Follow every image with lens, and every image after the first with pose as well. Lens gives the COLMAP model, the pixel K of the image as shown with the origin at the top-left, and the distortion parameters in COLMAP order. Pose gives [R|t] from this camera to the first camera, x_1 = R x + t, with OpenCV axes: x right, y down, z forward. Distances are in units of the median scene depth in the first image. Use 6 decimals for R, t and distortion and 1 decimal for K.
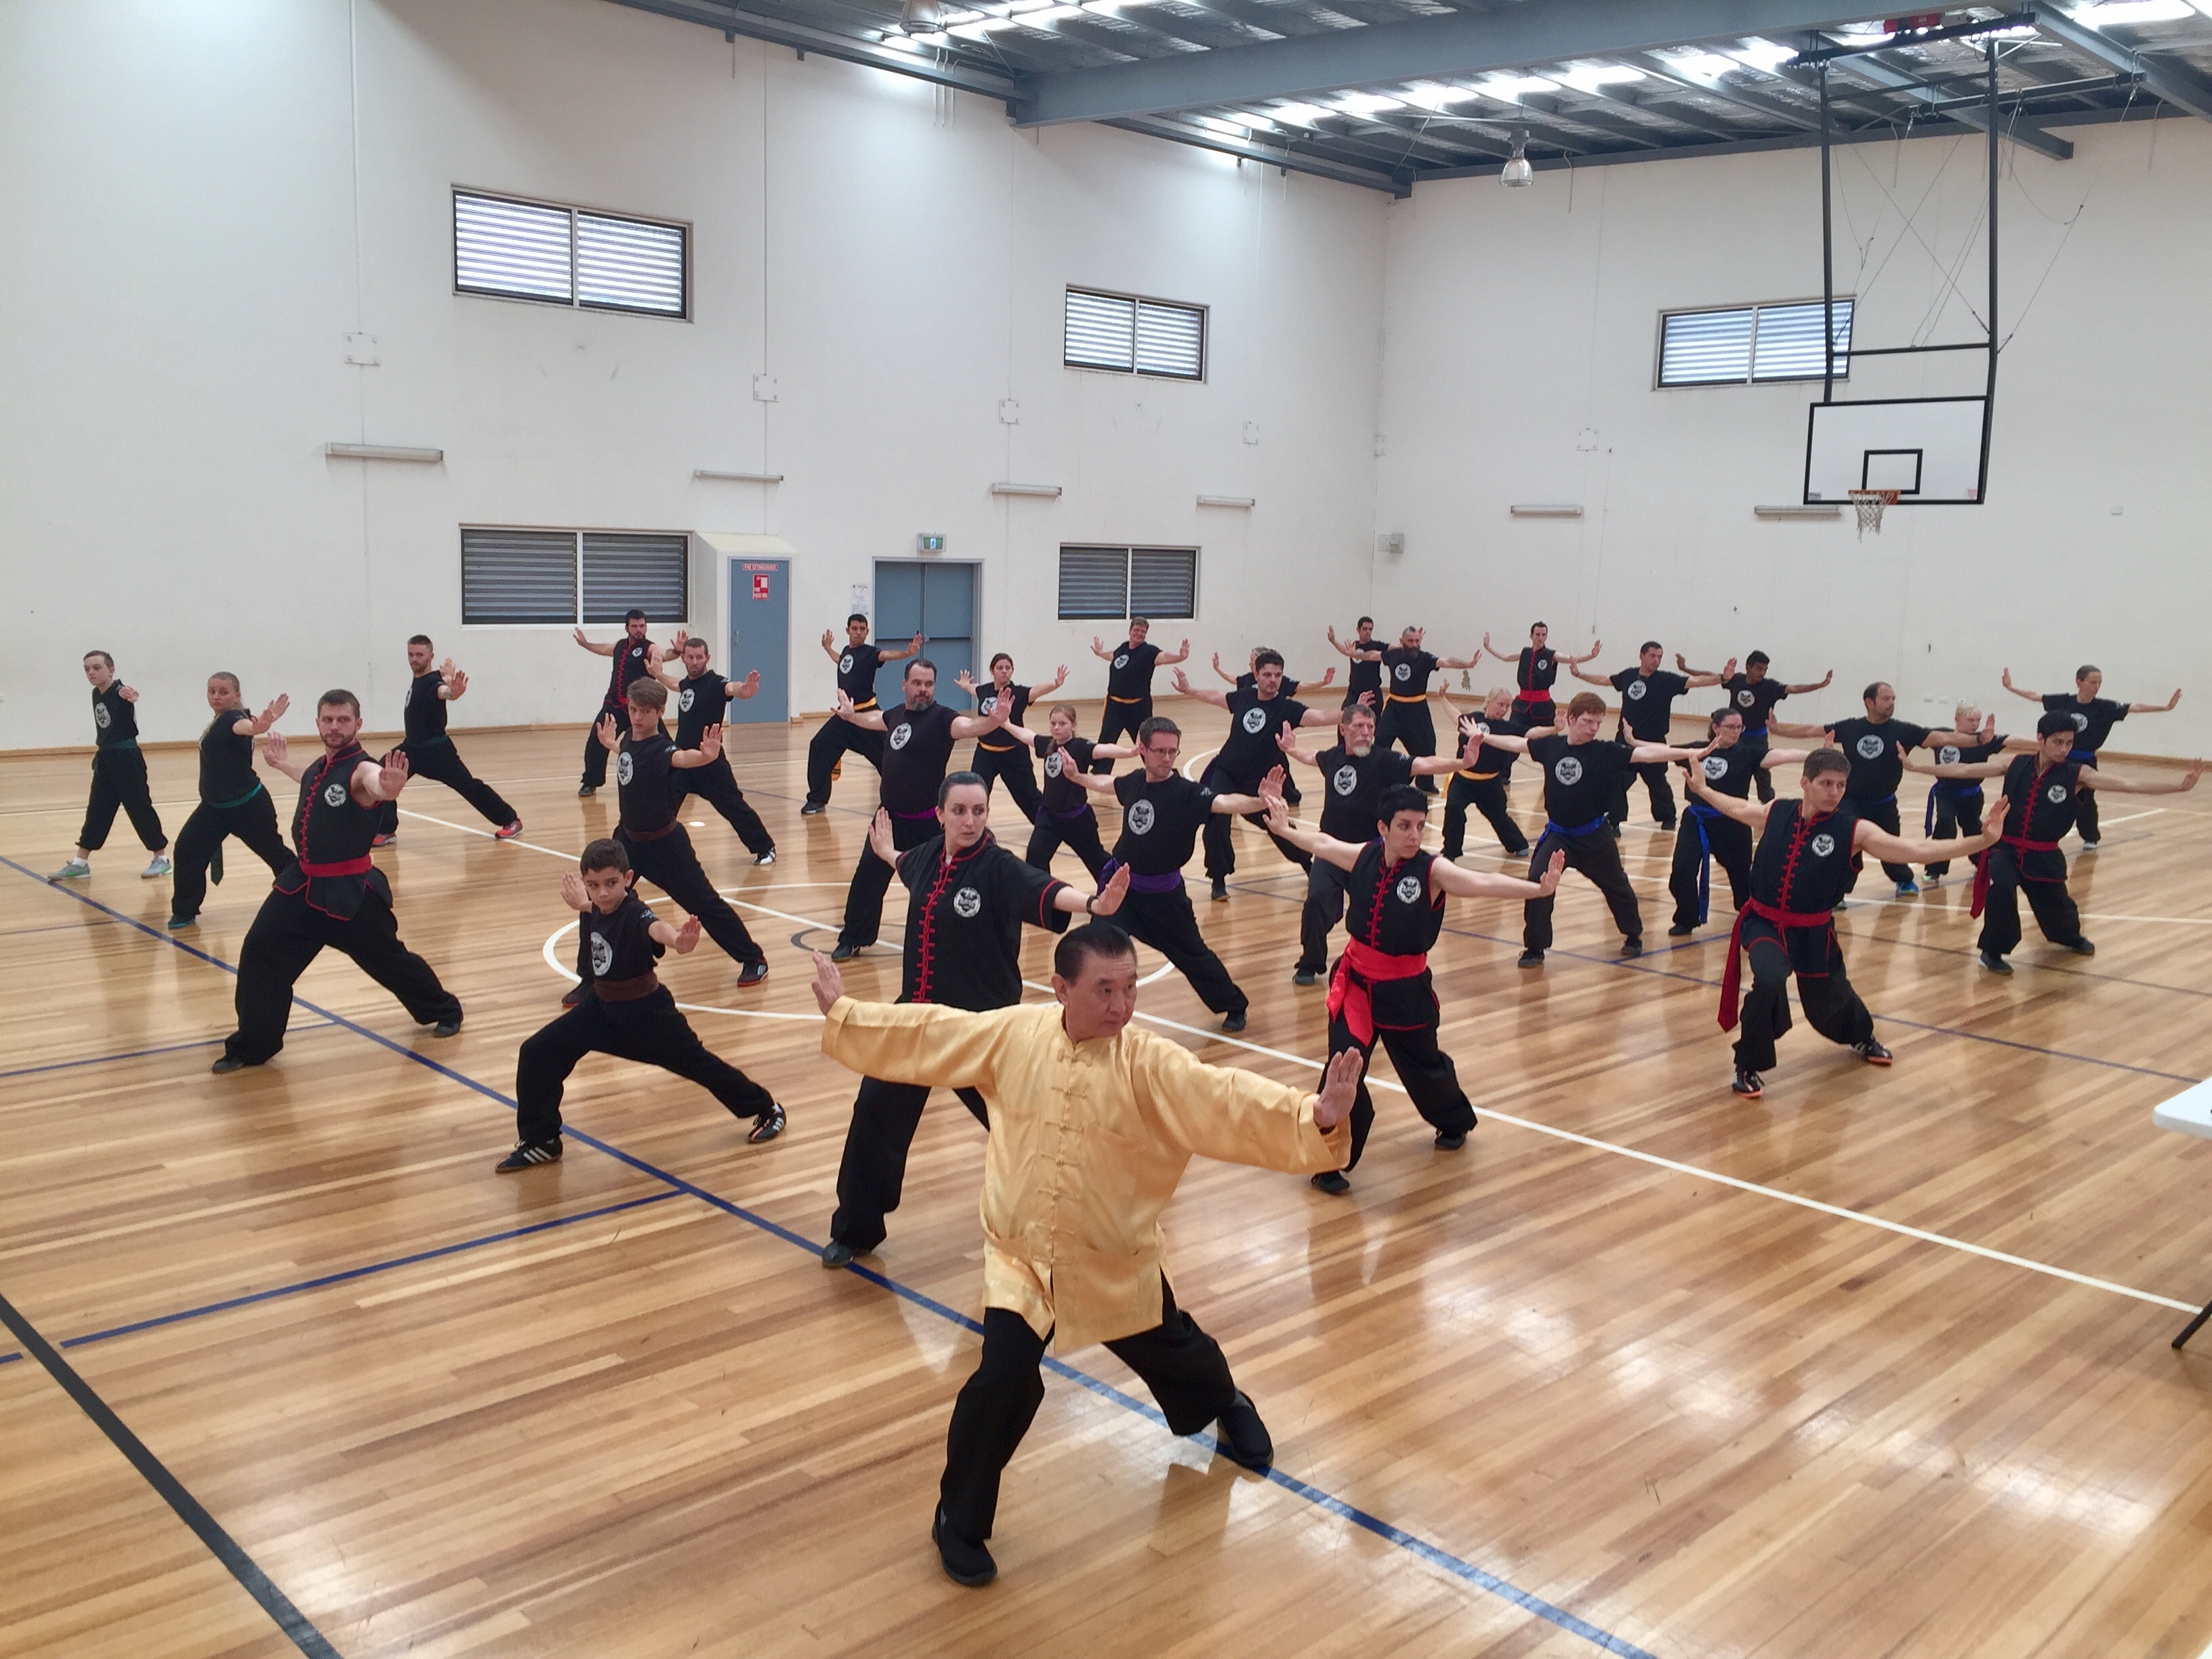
lens RADIAL K [[1882.9, 0, 1093.1], [0, 1882.9, 812.4], [0, 0, 1]] dist [0.094824, -0.124194]
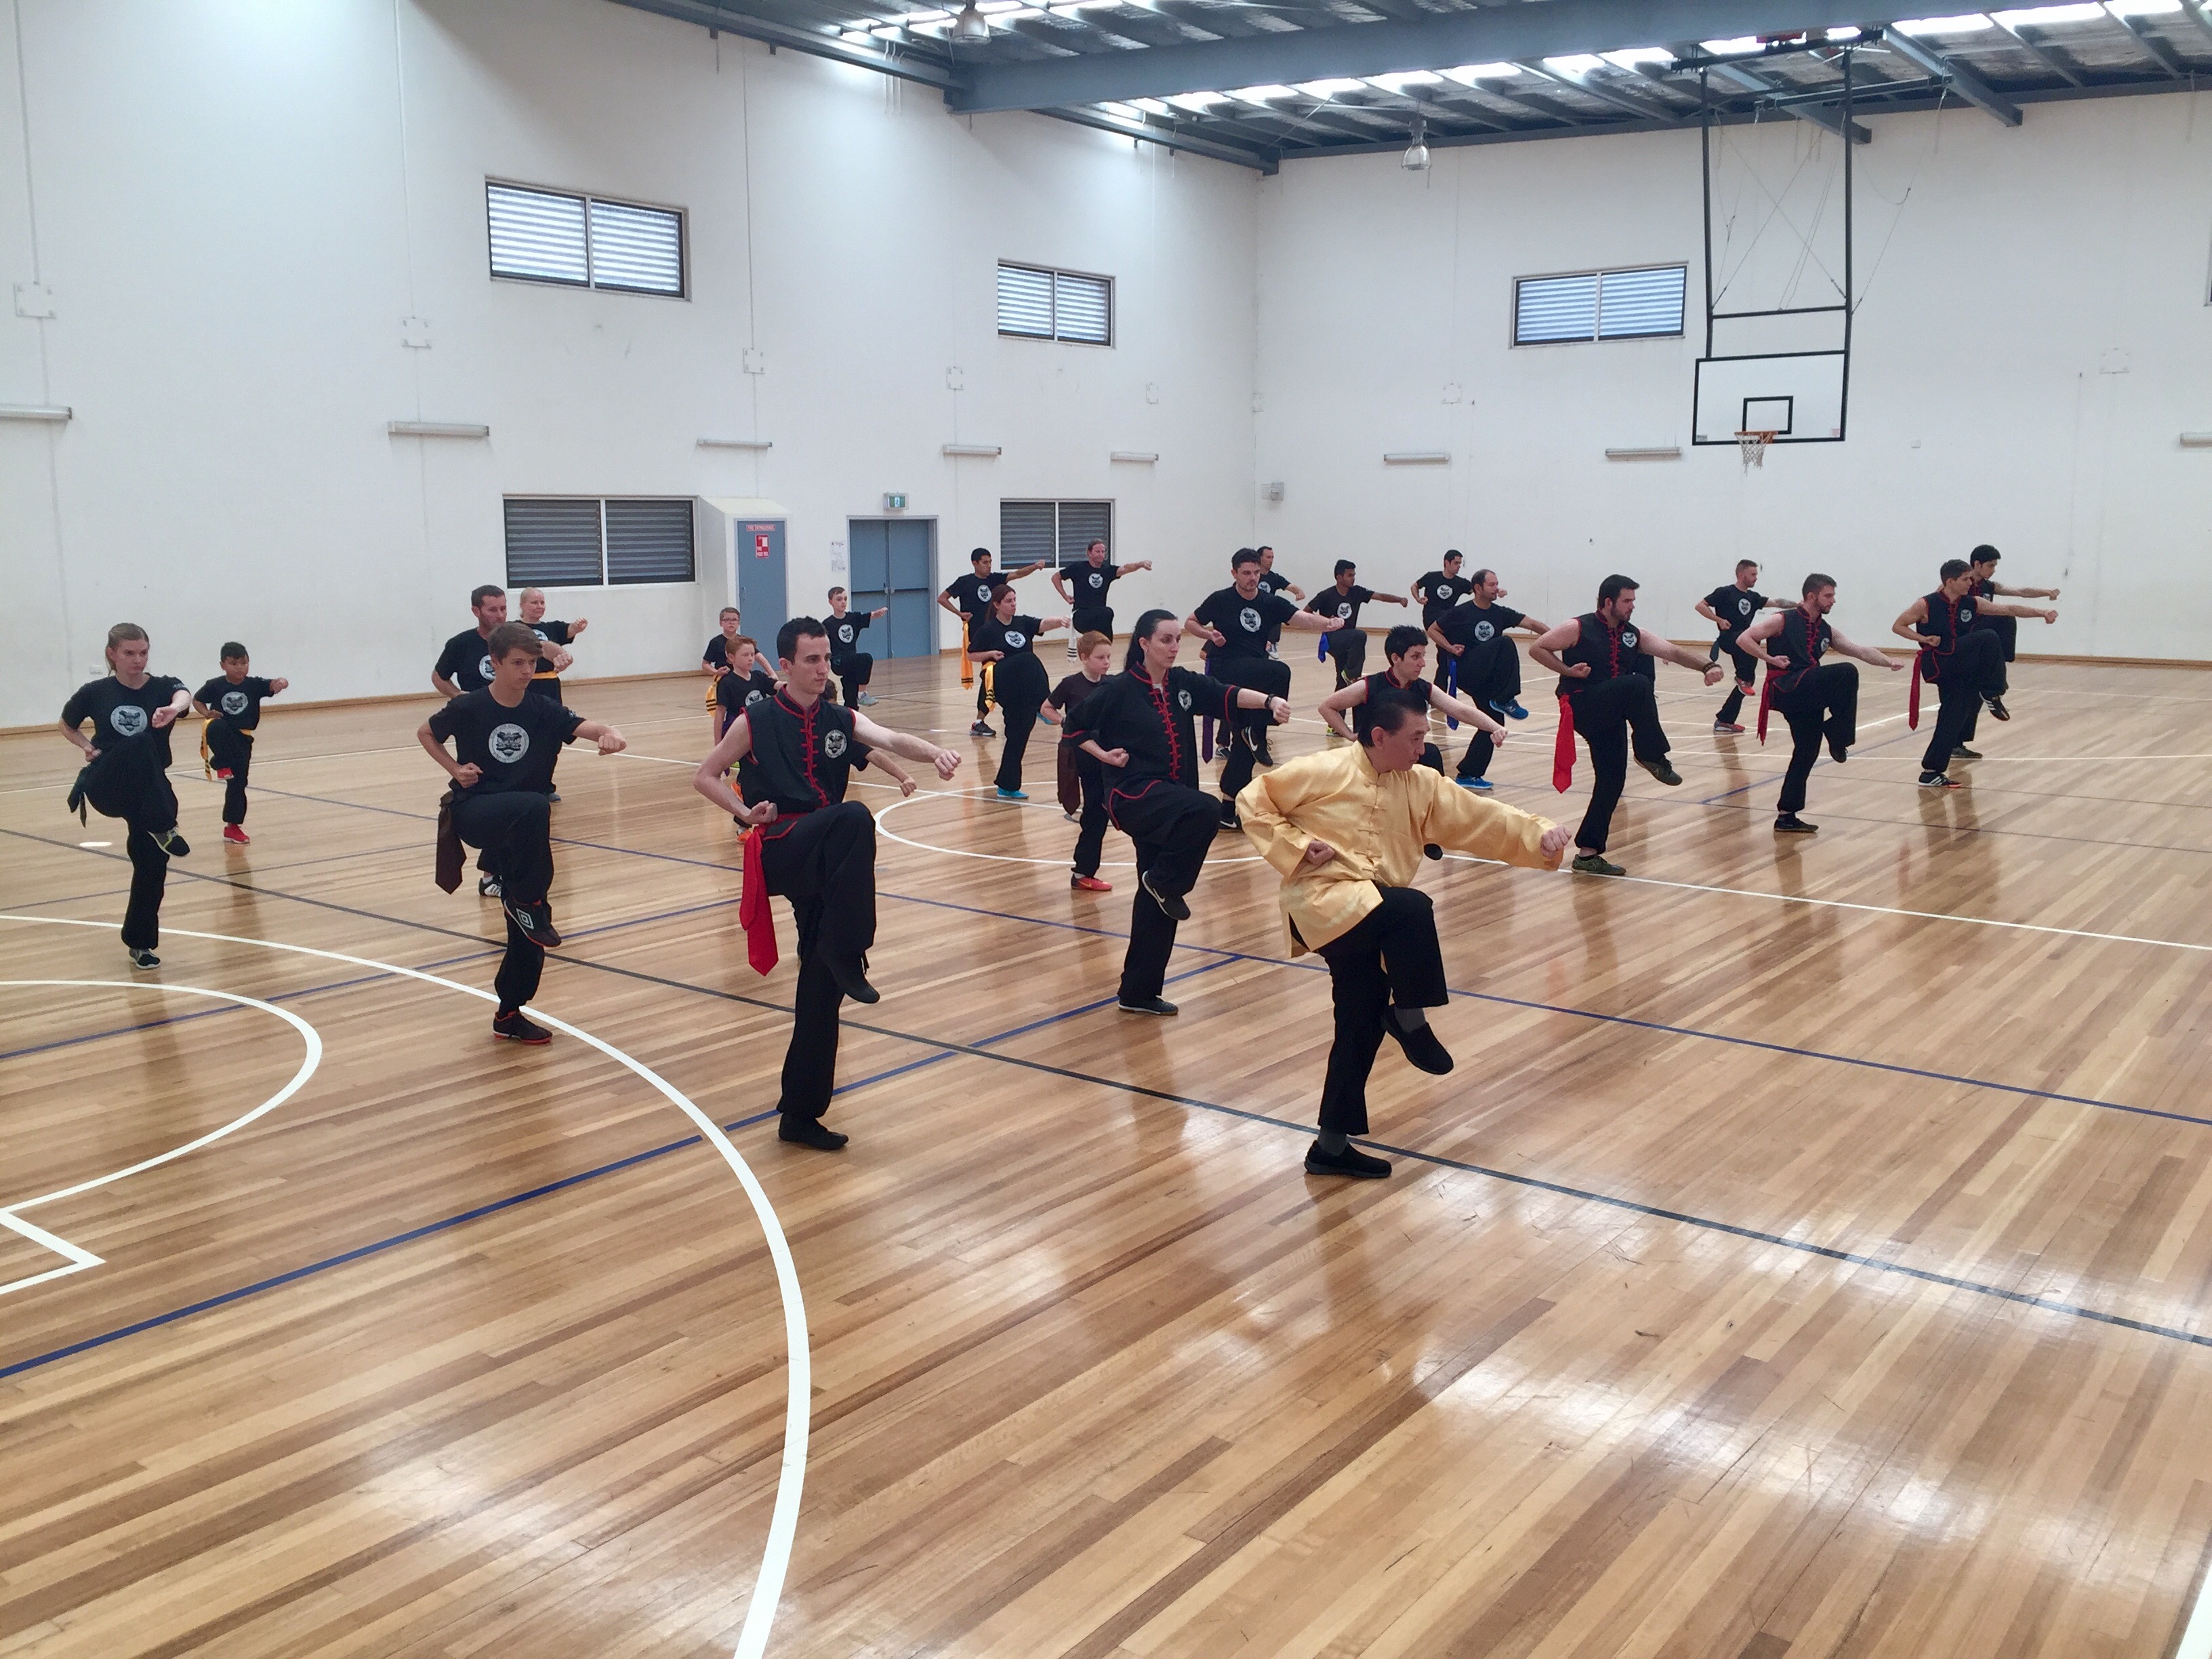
lens RADIAL K [[1882.9, 0, 1088.9], [0, 1882.9, 821.0], [0, 0, 1]] dist [0.094824, -0.124194]
pose [[0.988717, -0.052452, 0.140312, -0.177732], [0.048889, 0.998391, 0.028720, 0.018967], [-0.141593, -0.021537, 0.989691, -0.120882]]
